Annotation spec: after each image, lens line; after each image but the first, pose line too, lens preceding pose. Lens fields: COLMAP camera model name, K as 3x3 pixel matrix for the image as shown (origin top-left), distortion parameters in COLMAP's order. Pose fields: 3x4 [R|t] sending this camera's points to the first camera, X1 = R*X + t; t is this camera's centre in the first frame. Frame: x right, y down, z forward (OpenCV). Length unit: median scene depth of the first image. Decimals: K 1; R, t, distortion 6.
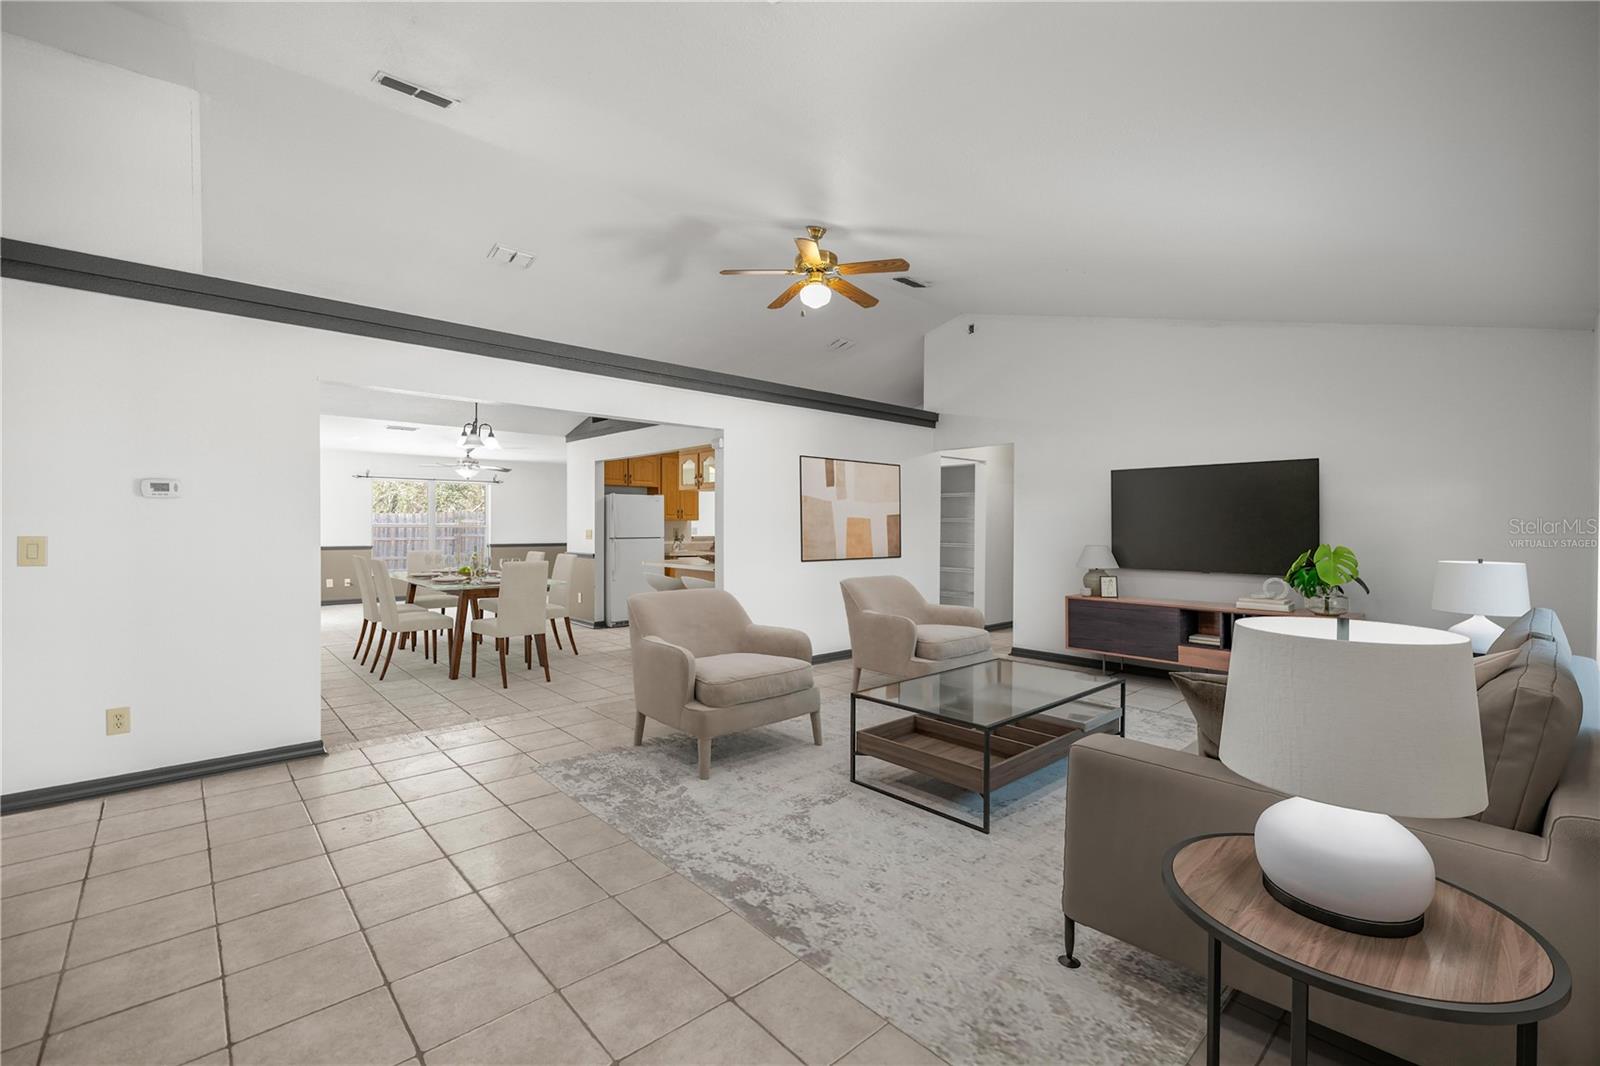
lens RADIAL K [[675.6, 0, 793.7], [0, 675.6, 531.7], [0, 0, 1]] dist [-0.001416, 0.000132]
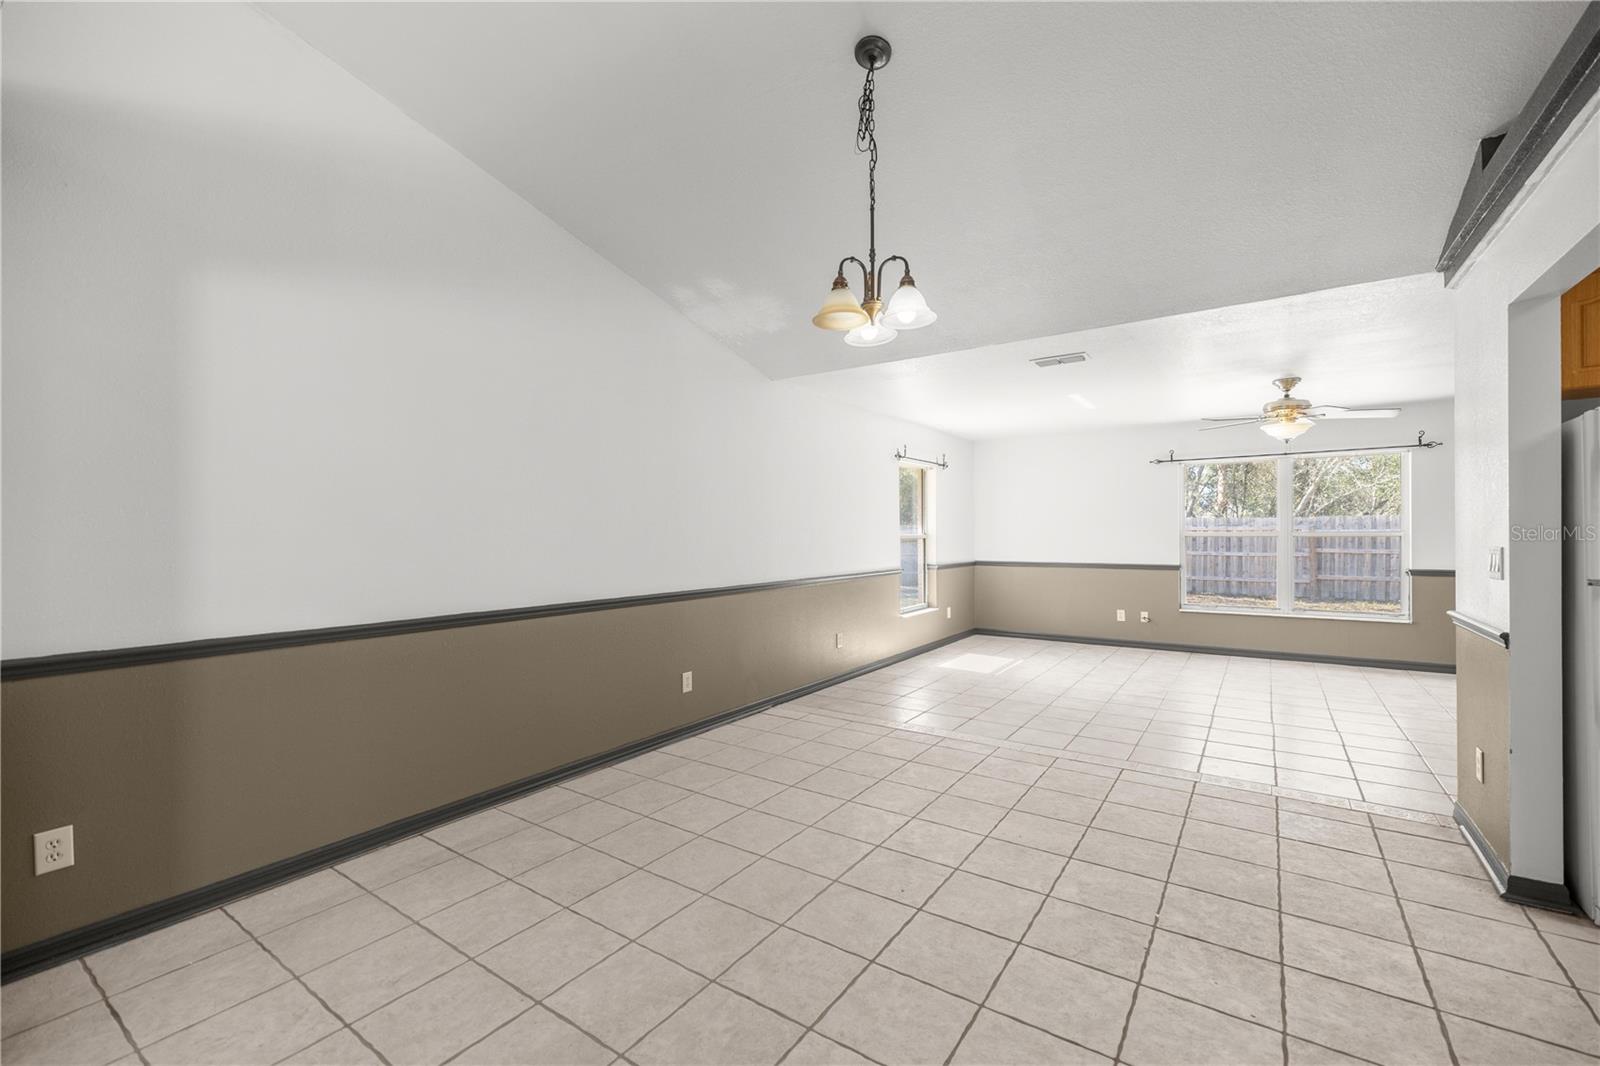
lens RADIAL K [[675.6, 0, 800.2], [0, 675.6, 535.5], [0, 0, 1]] dist [-0.001416, 0.000132]
pose [[0.232563, 0.000756, -0.972581, -0.062256], [-0.005298, 0.999986, -0.000489, -0.005090], [0.972567, 0.005267, 0.232563, 0.440240]]
